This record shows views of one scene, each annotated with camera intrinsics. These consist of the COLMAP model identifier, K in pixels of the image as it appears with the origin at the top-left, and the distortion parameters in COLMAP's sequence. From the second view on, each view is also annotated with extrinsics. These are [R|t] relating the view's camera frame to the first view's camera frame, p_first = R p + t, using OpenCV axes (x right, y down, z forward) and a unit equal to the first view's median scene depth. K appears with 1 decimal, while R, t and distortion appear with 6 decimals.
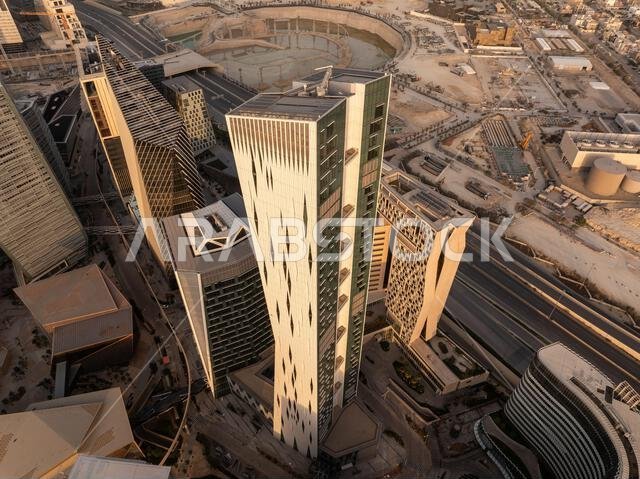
lens RADIAL K [[453.6, 0, 320.0], [0, 453.6, 239.5], [0, 0, 1]] dist [-0.002515, 0.003053]
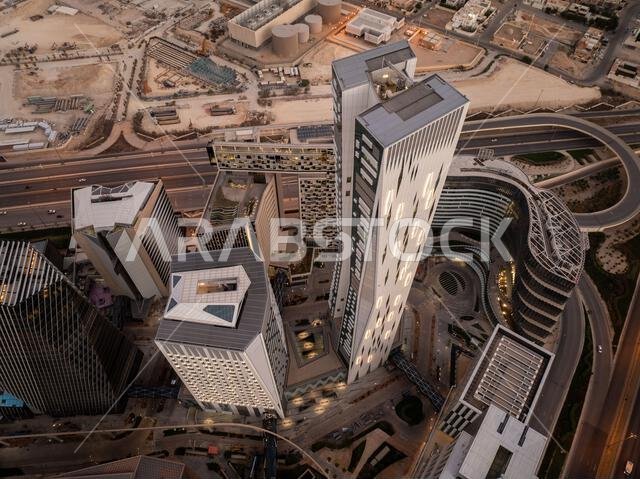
lens RADIAL K [[453.6, 0, 320.0], [0, 453.6, 239.5], [0, 0, 1]] dist [-0.002515, 0.003053]
pose [[0.515270, -0.694856, 0.501669, -0.250801], [0.588238, 0.712447, 0.382615, -0.159266], [-0.623276, 0.097951, 0.775844, 0.085810]]
